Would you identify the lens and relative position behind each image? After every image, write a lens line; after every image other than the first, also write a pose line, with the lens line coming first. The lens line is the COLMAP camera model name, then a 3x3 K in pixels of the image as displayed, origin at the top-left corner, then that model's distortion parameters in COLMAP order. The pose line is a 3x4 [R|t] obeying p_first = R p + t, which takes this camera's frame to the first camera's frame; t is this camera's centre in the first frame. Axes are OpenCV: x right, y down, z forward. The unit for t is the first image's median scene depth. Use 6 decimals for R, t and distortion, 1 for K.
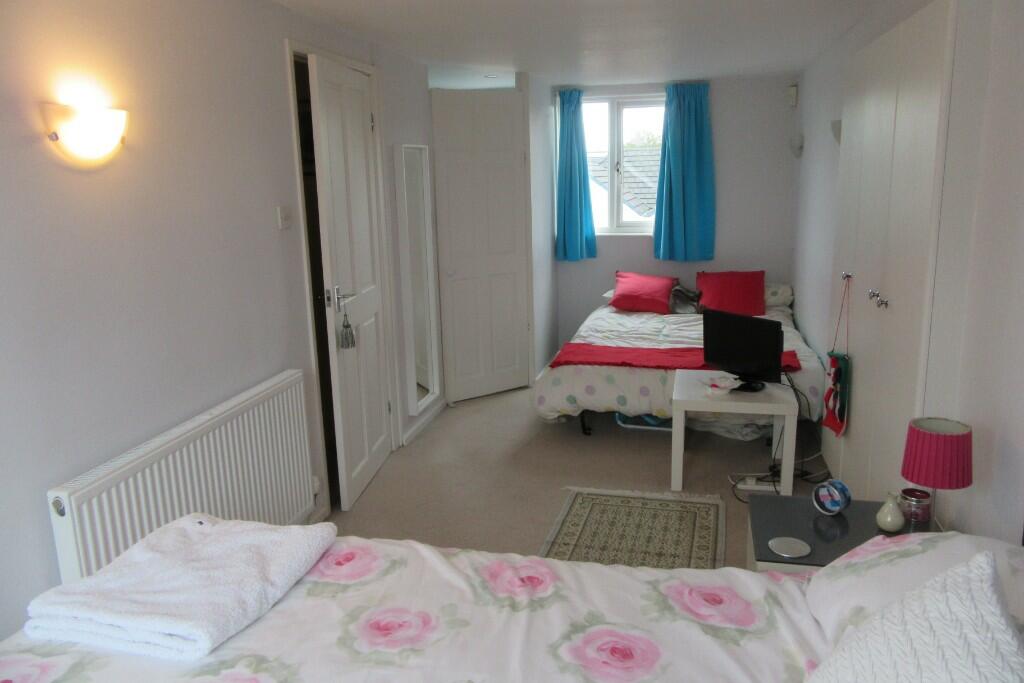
lens RADIAL K [[747.3, 0, 514.6], [0, 747.3, 339.4], [0, 0, 1]] dist [-0.016516, 0.021546]
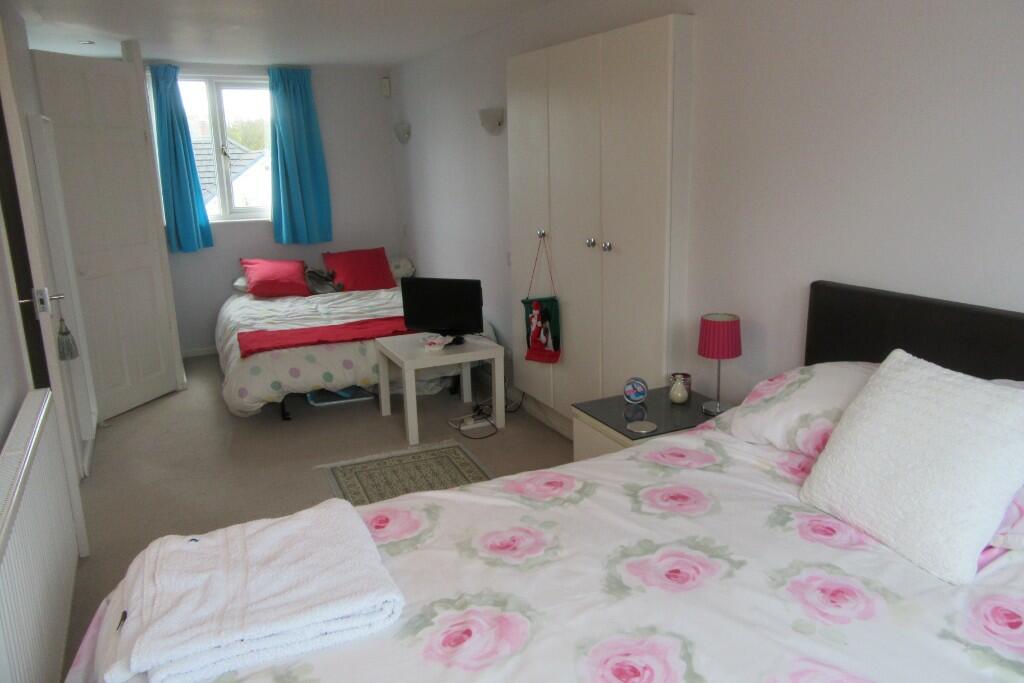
lens RADIAL K [[747.3, 0, 516.4], [0, 747.3, 339.9], [0, 0, 1]] dist [-0.016516, 0.021546]
pose [[0.776327, -0.141979, 0.614133, -0.287011], [0.136227, 0.989068, 0.056454, 0.009525], [-0.615434, 0.039834, 0.787181, 0.039941]]
